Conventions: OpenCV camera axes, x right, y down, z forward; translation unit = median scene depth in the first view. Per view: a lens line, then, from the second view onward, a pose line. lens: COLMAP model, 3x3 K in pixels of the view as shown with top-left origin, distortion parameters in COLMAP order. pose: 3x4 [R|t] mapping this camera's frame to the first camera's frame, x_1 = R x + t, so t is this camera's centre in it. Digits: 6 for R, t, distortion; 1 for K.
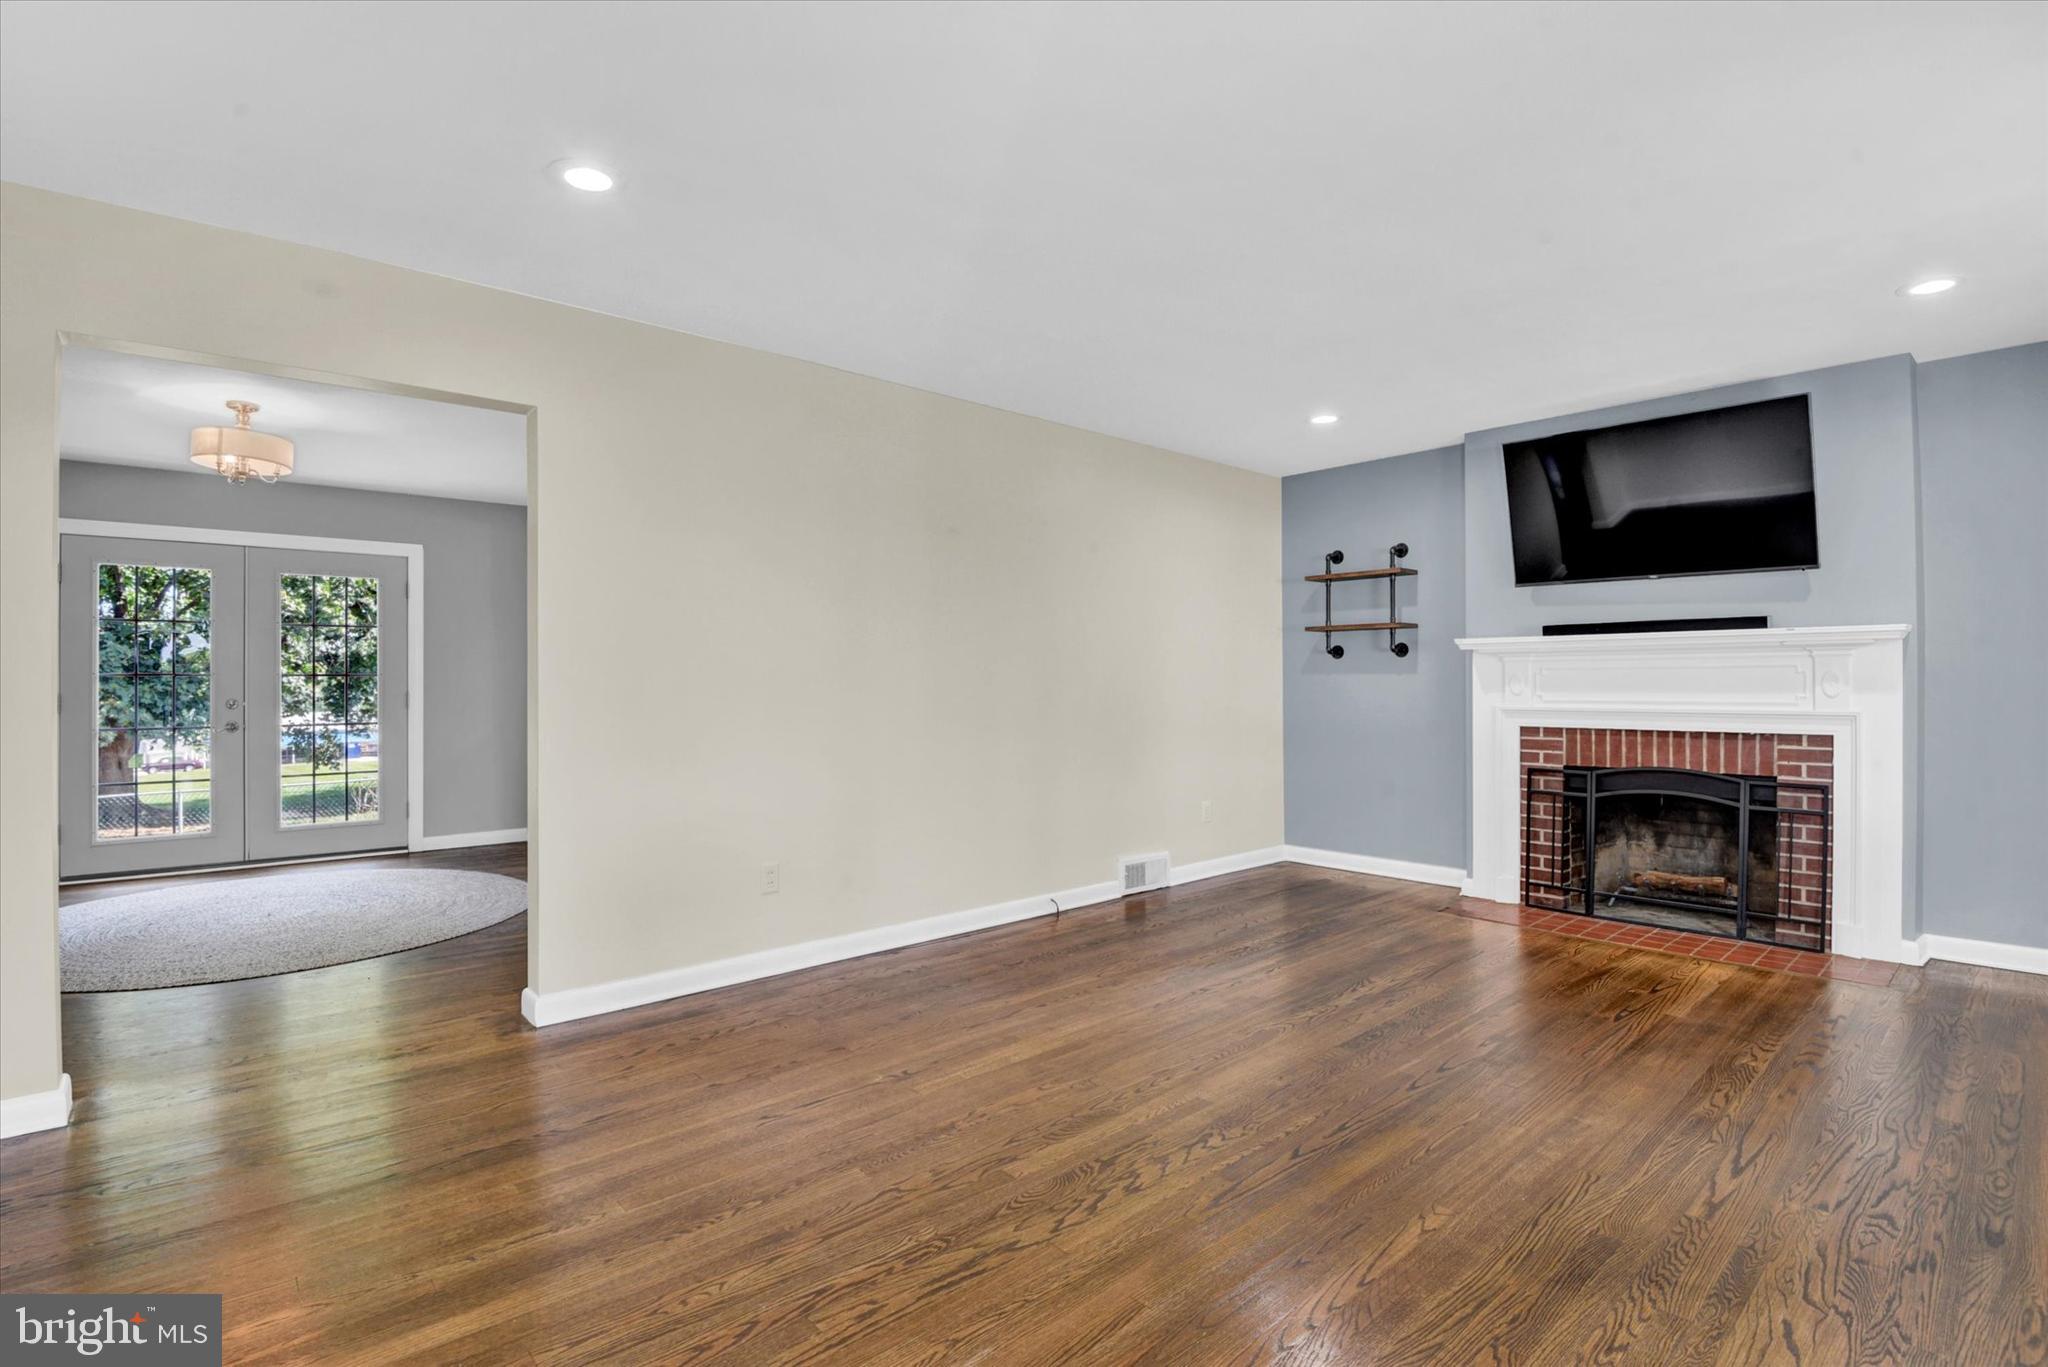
lens RADIAL K [[967.6, 0, 1048.2], [0, 967.6, 680.8], [0, 0, 1]] dist [0.000870, -0.032266]
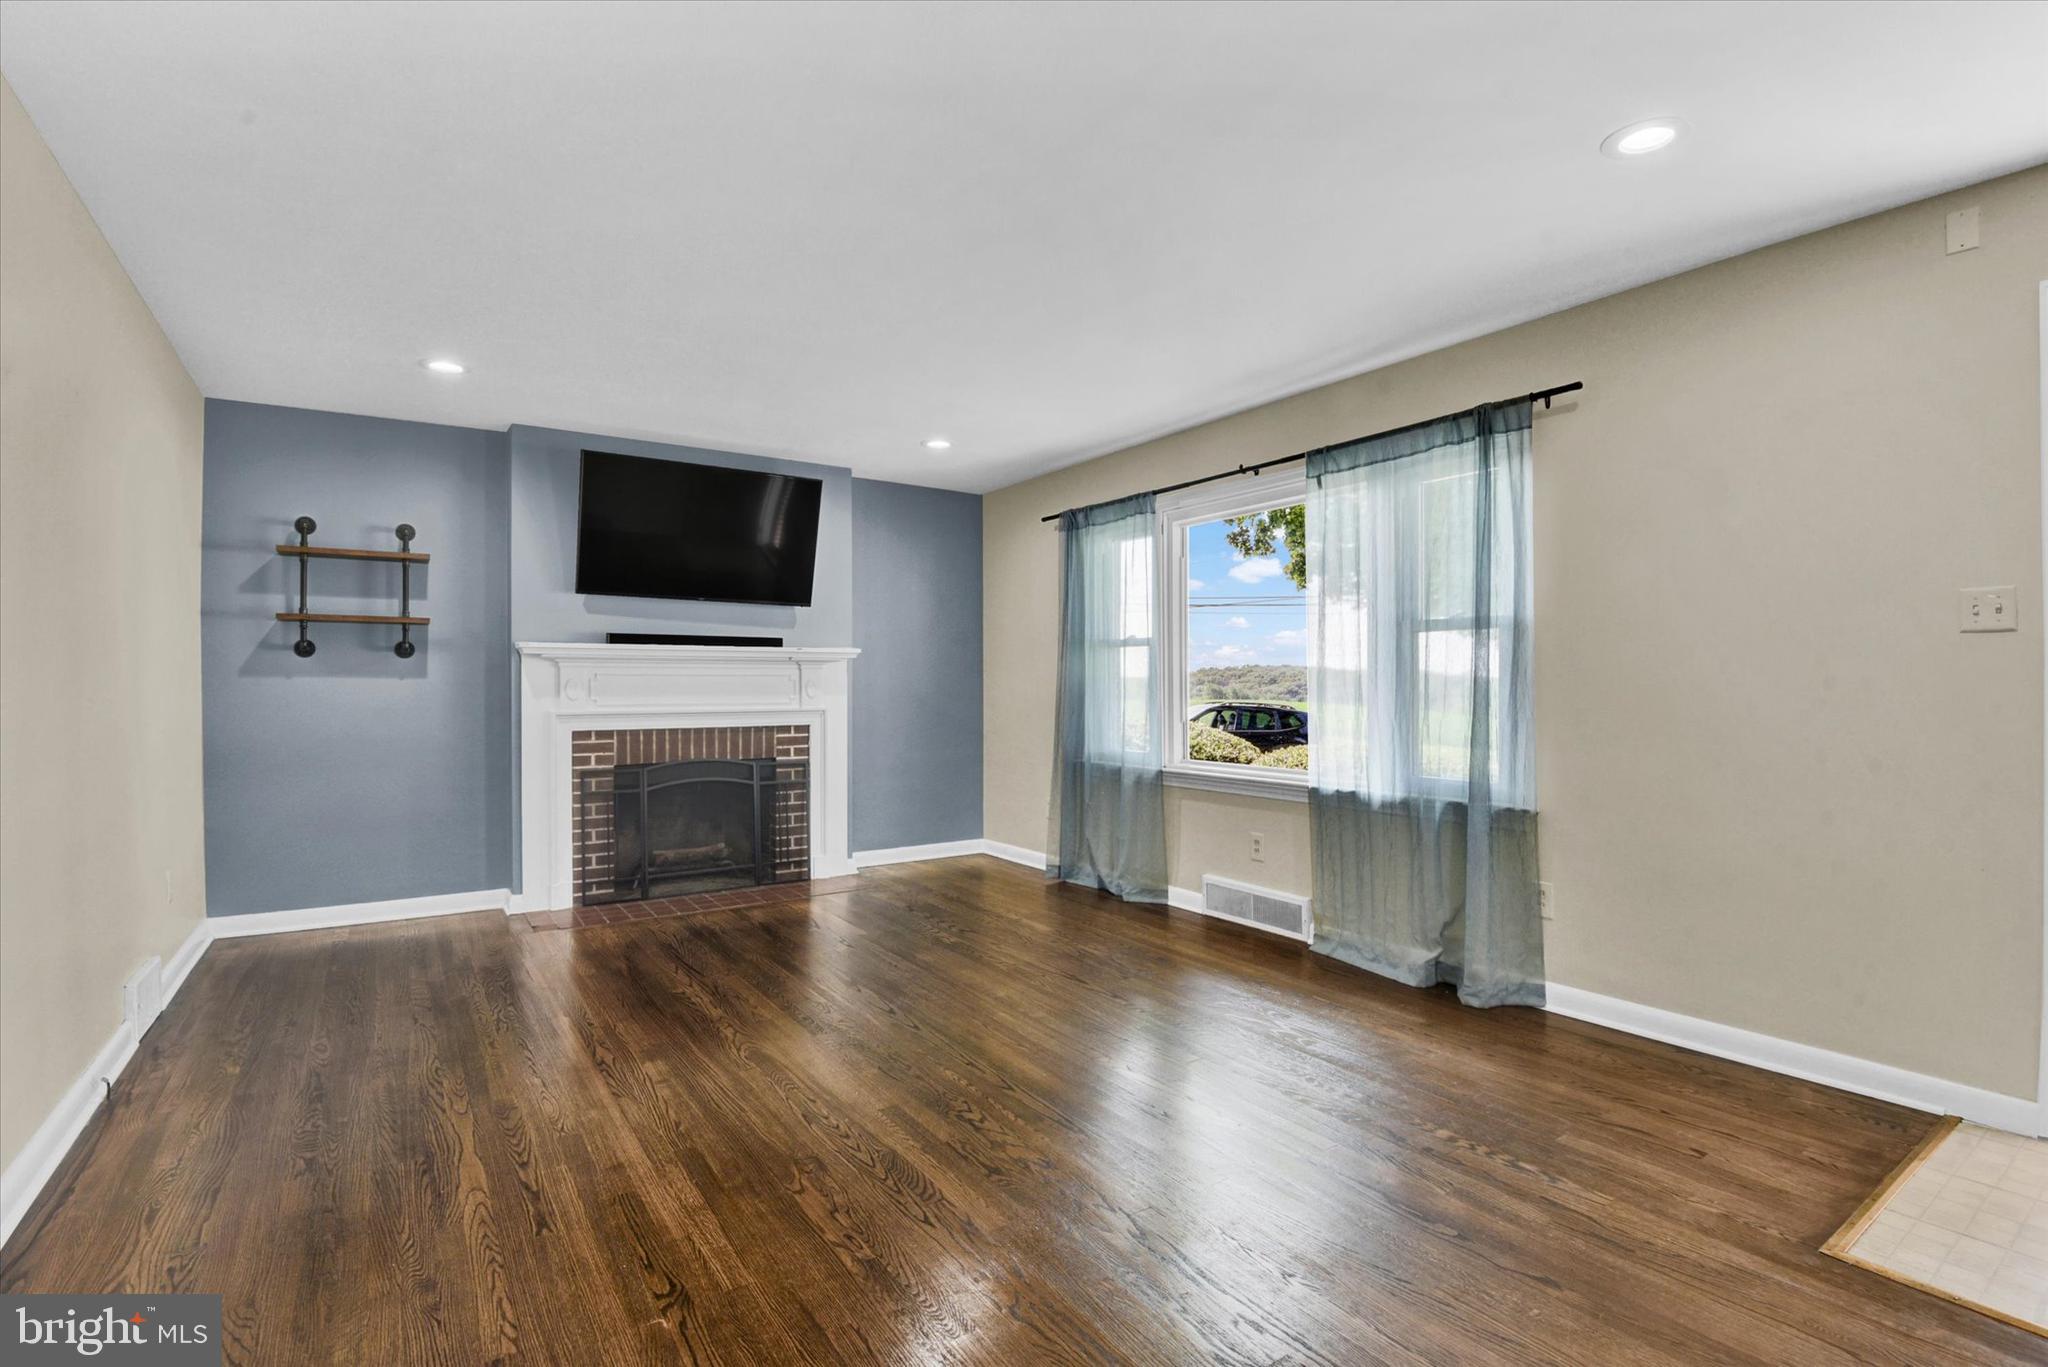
lens RADIAL K [[942.2, 0, 1024.0], [0, 942.2, 683.5], [0, 0, 1]] dist [0.001343, -0.025339]
pose [[0.152694, 0.005127, 0.988260, -0.465281], [0.000038, 0.999987, -0.005193, 0.002623], [-0.988274, 0.000830, 0.152692, 0.430142]]
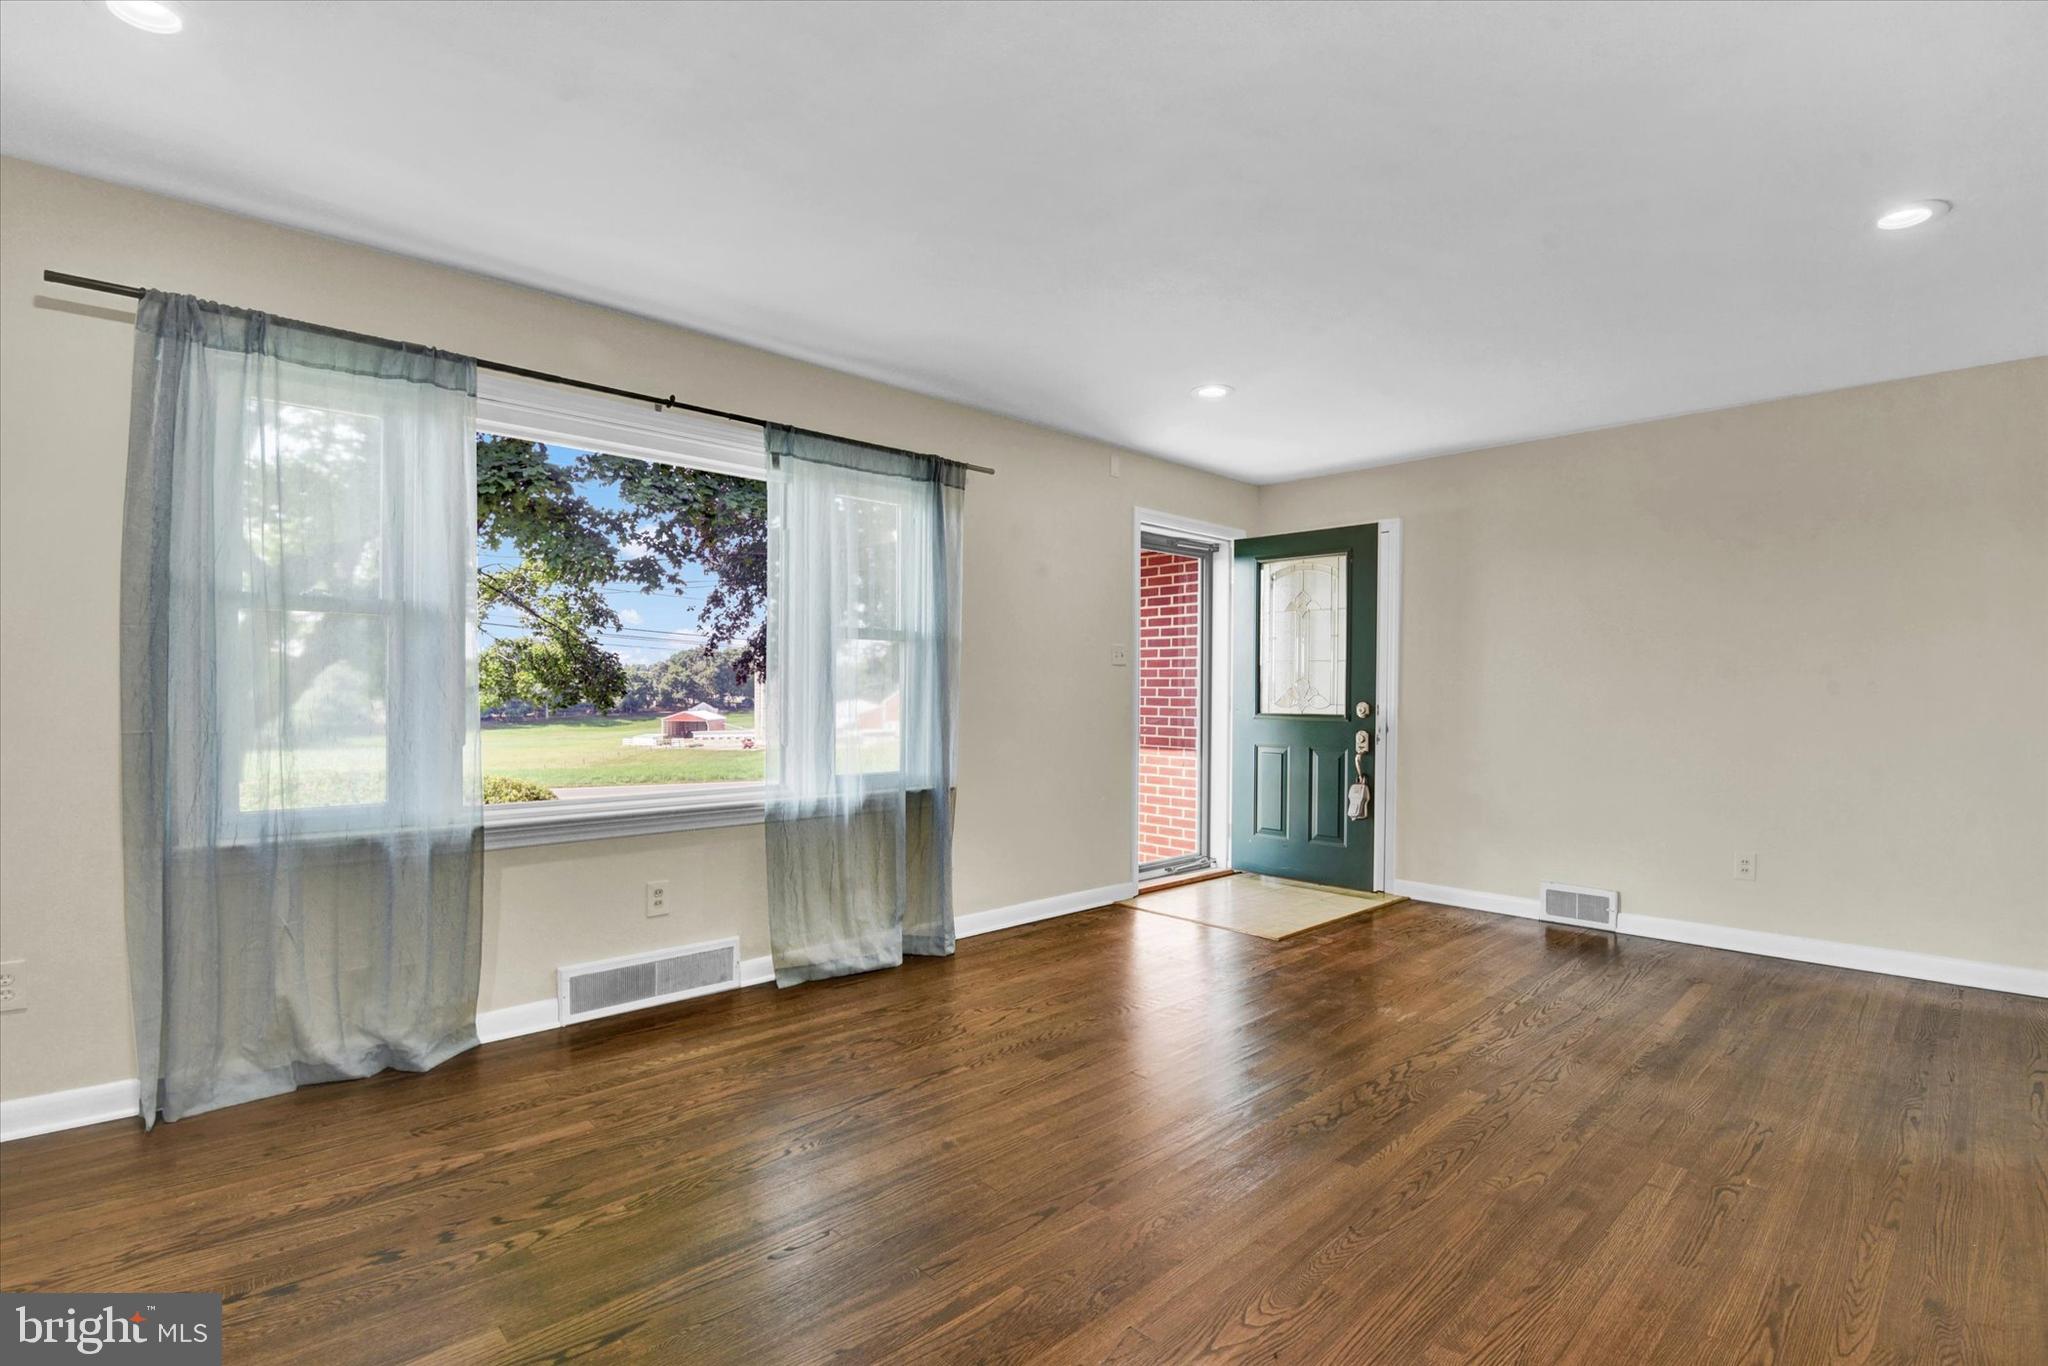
lens RADIAL K [[951.0, 0, 1030.1], [0, 951.0, 698.5], [0, 0, 1]] dist [-0.032341, -0.000871]
pose [[-0.999908, -0.006695, -0.011772, 0.282177], [-0.006827, 0.999915, 0.011151, -0.002414], [0.011696, 0.011230, -0.999869, 1.122673]]
